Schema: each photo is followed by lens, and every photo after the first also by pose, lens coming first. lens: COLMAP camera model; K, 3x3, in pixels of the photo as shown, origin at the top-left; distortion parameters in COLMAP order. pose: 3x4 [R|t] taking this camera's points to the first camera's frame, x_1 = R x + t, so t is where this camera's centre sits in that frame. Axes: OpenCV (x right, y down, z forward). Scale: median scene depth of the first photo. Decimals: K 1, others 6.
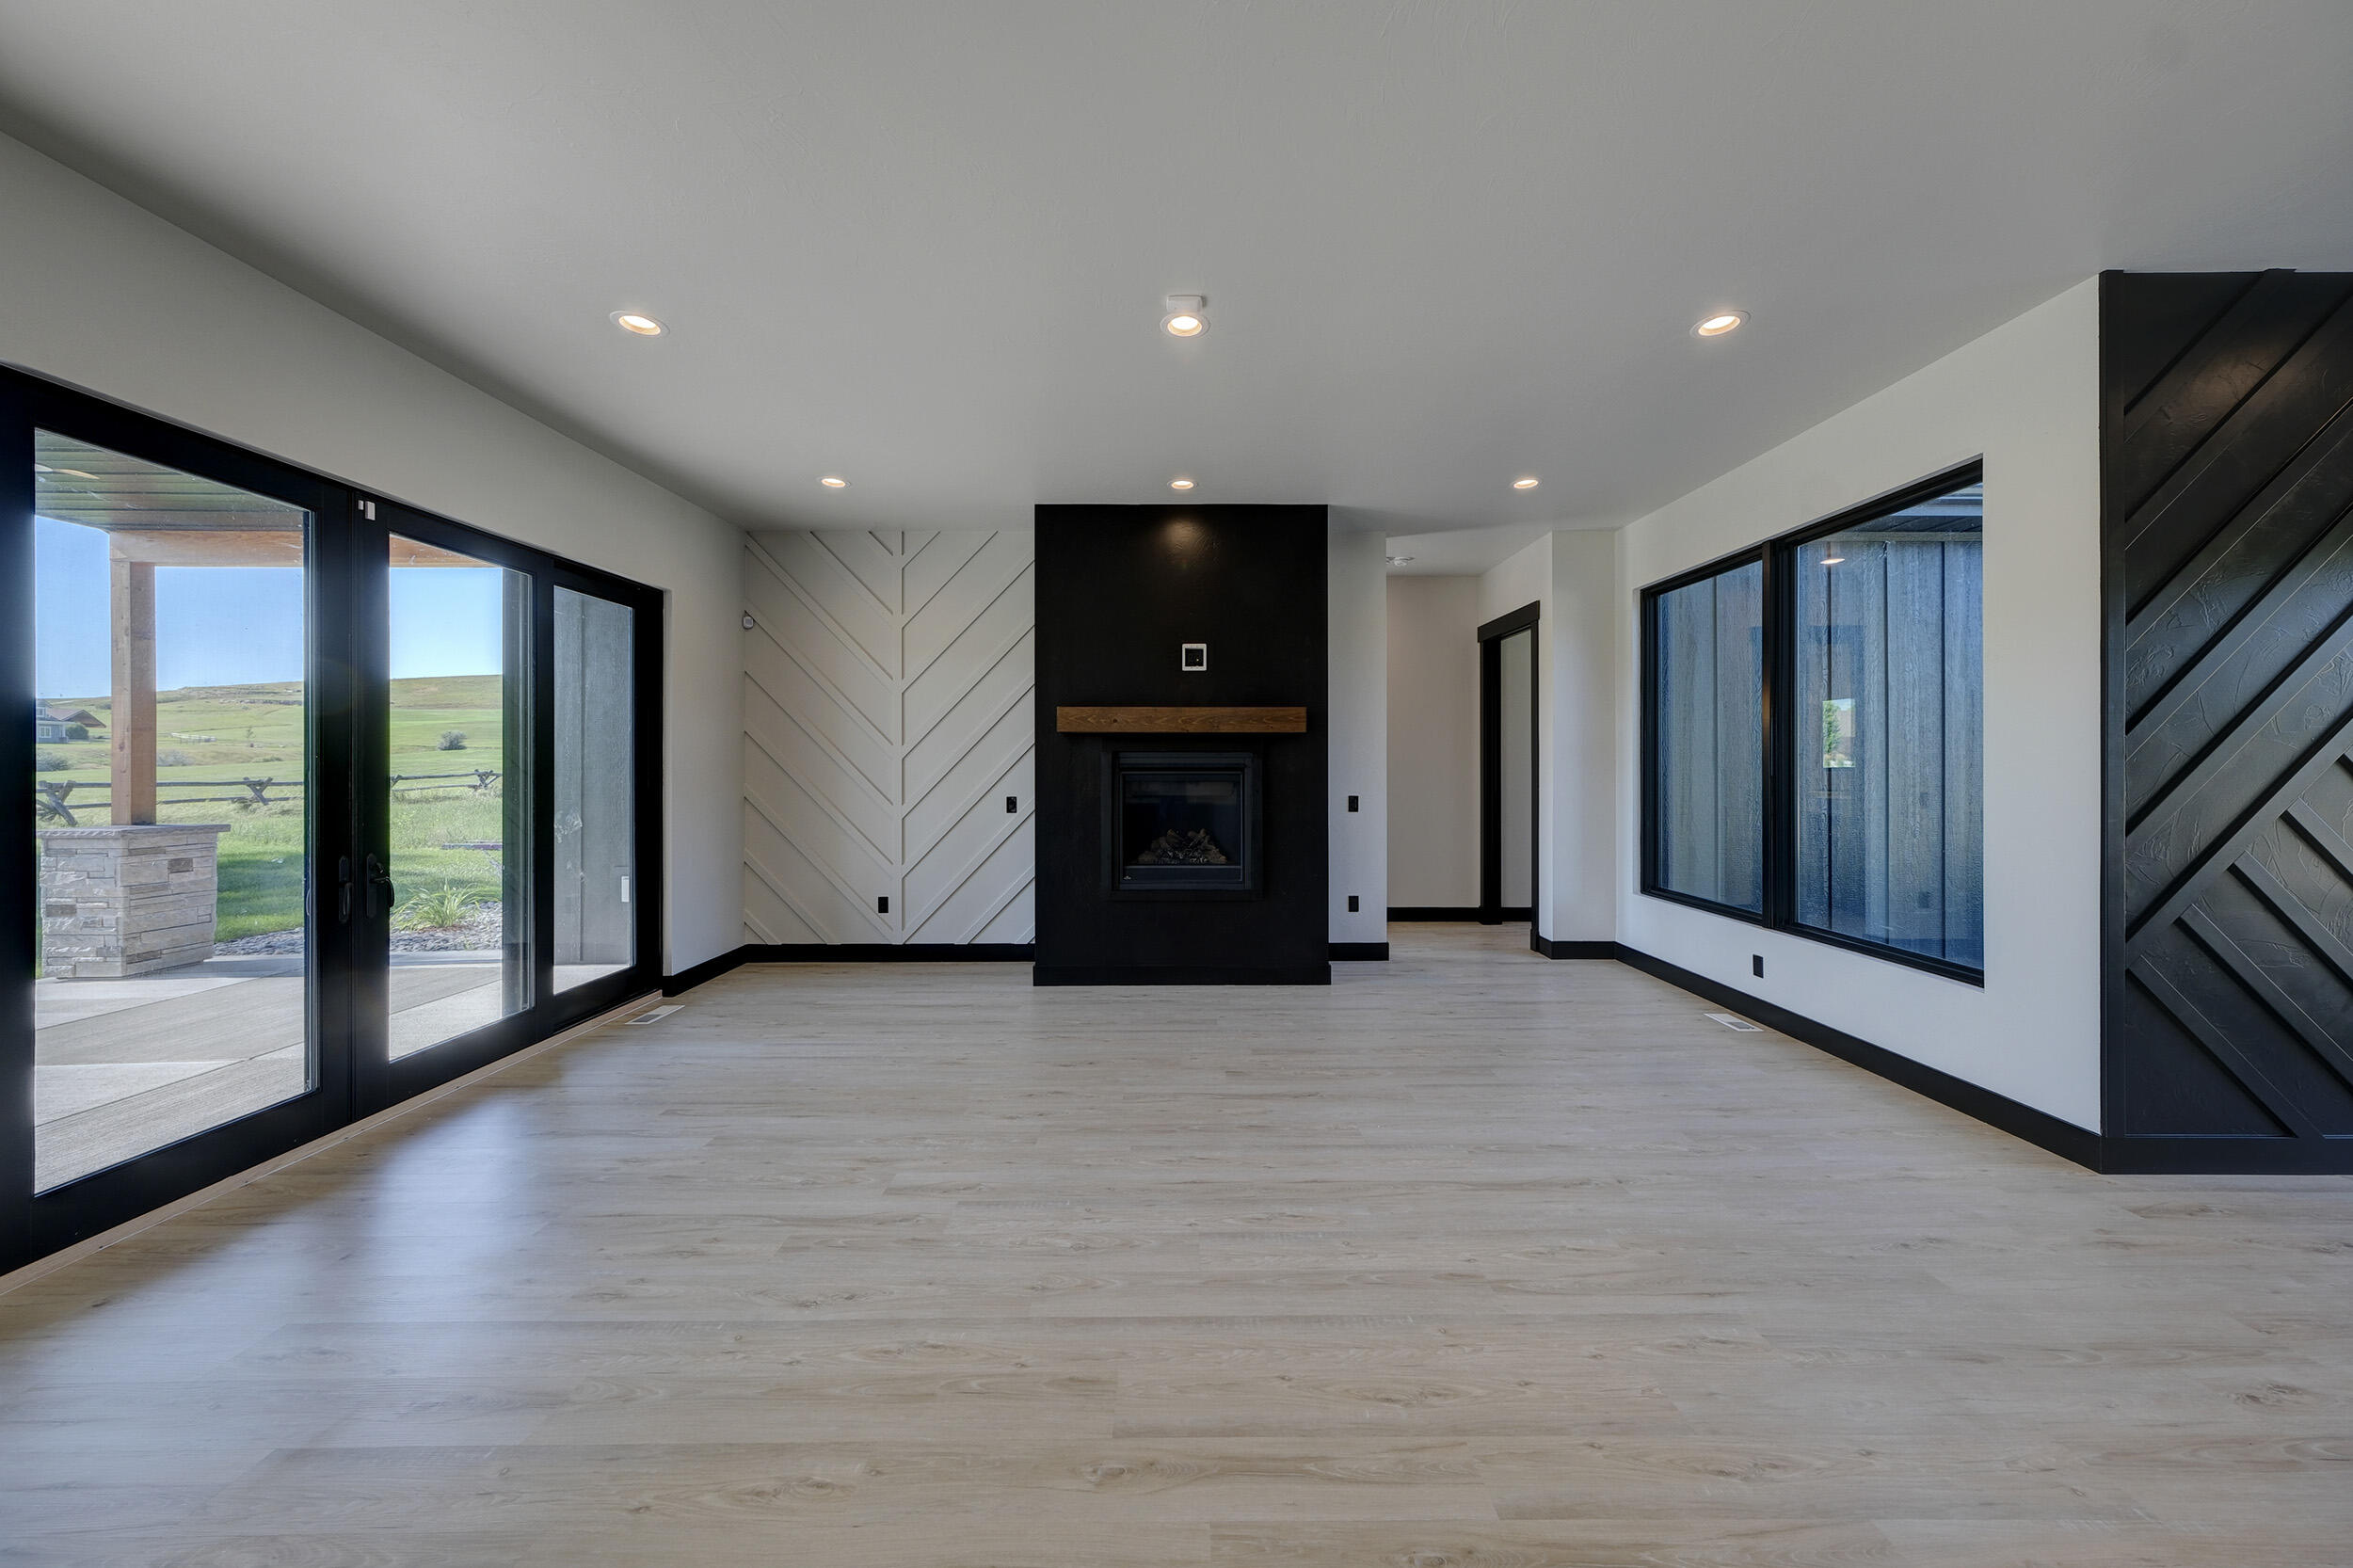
lens RADIAL K [[795.9, 0, 1185.9], [0, 795.9, 767.2], [0, 0, 1]] dist [-0.002457, 0.001195]
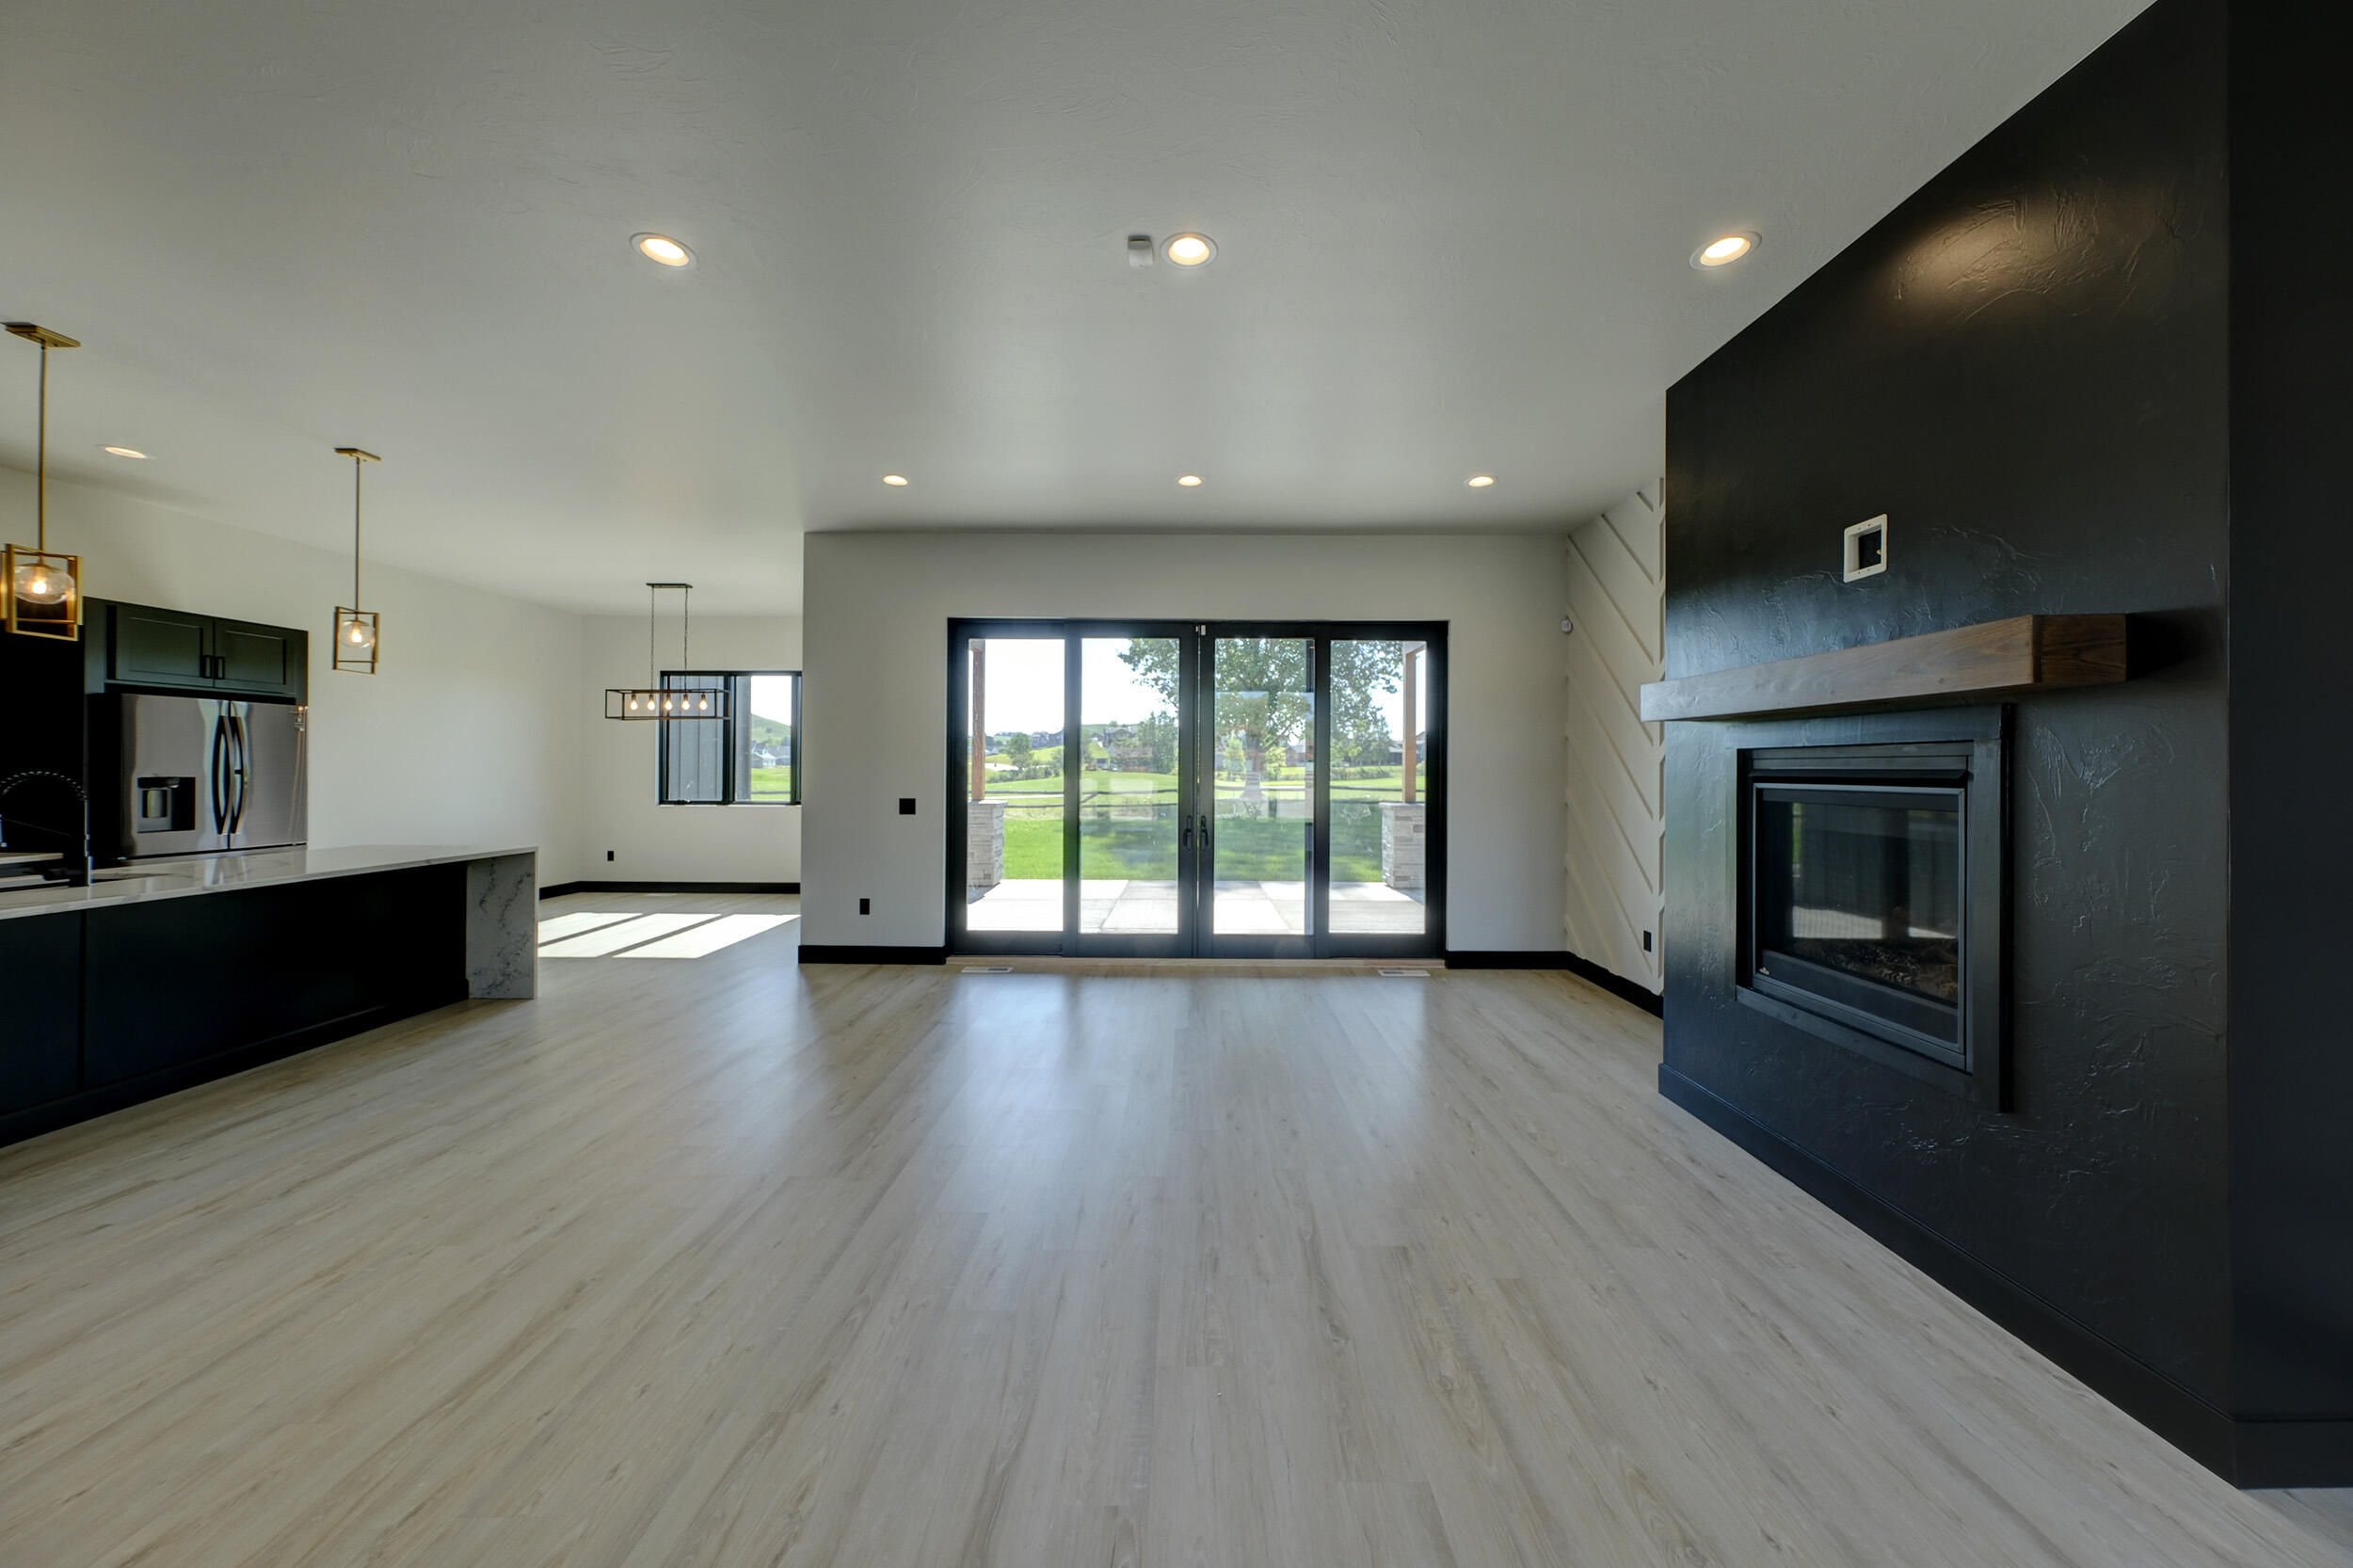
lens RADIAL K [[795.9, 0, 1183.3], [0, 795.9, 767.5], [0, 0, 1]] dist [-0.002457, 0.001195]
pose [[-0.014510, -0.000126, -0.999895, 0.491958], [-0.007434, 0.999972, -0.000018, -0.002515], [0.999867, 0.007433, -0.014510, 0.587238]]
